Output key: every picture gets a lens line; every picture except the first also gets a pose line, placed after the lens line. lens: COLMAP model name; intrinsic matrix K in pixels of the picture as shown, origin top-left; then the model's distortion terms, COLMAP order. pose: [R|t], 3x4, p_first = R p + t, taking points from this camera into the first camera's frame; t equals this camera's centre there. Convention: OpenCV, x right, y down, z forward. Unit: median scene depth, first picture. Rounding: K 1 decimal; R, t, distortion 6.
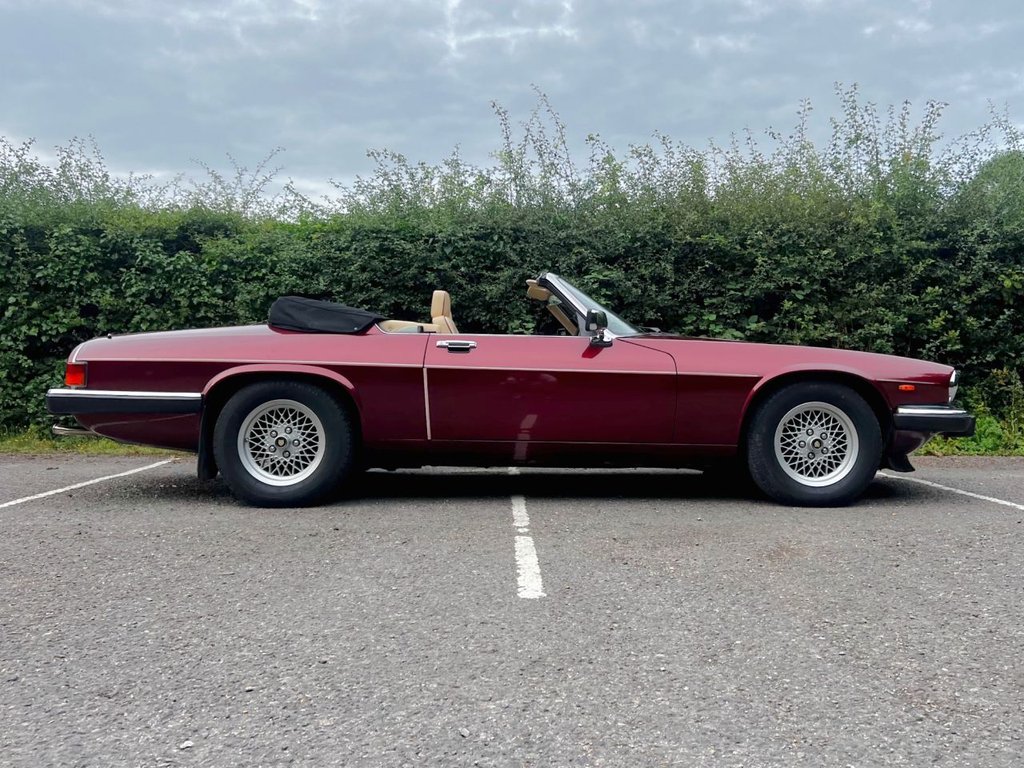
lens RADIAL K [[943.1, 0, 548.6], [0, 943.1, 385.5], [0, 0, 1]] dist [0.095589, -0.153208]
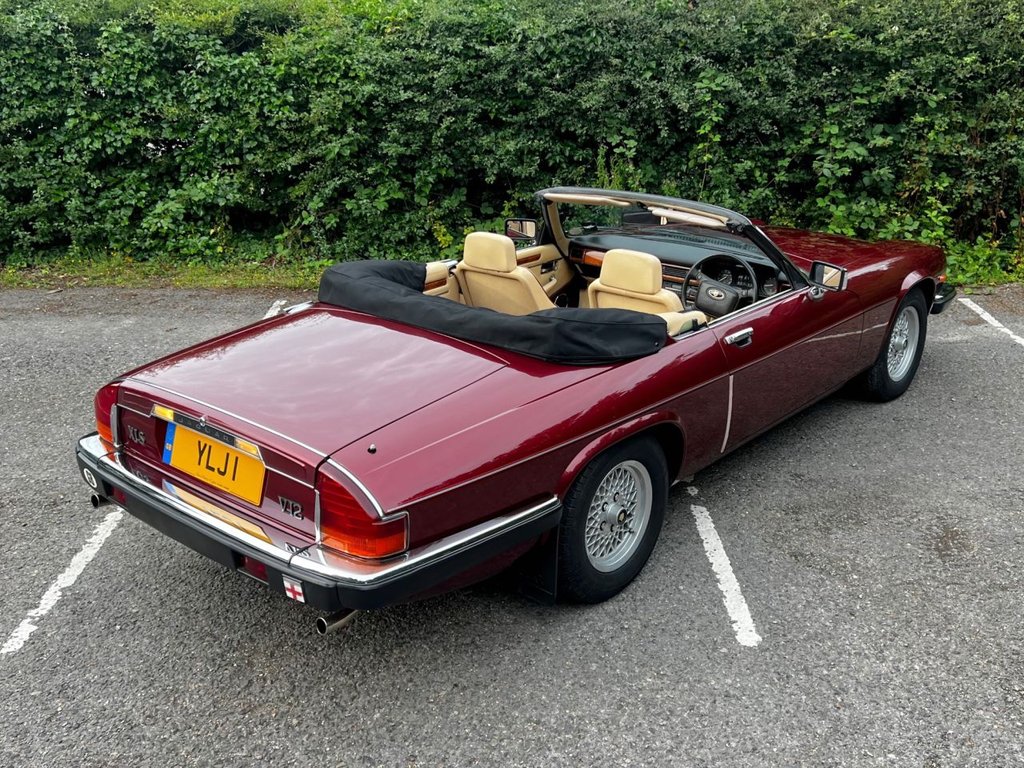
lens RADIAL K [[1023.9, 0, 535.0], [0, 1023.9, 394.7], [0, 0, 1]] dist [0.111613, -0.219660]
pose [[0.999793, -0.003531, -0.020033, -0.092477], [0.010450, 0.934102, 0.356854, -0.186687], [0.017452, -0.356990, 0.933945, -0.026835]]
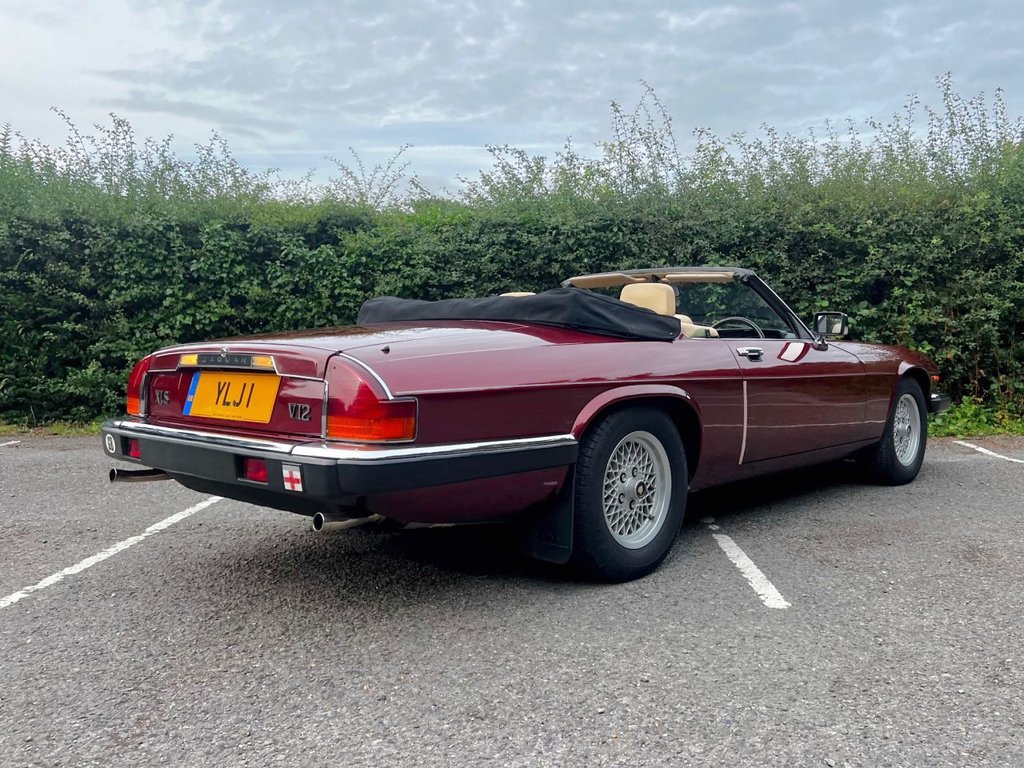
lens RADIAL K [[888.8, 0, 565.6], [0, 888.8, 383.7], [0, 0, 1]] dist [0.117545, -0.260093]
pose [[0.999596, -0.004749, -0.028017, -0.084563], [0.006015, 0.998956, 0.045293, -0.028922], [0.027772, -0.045443, 0.998581, -0.007718]]
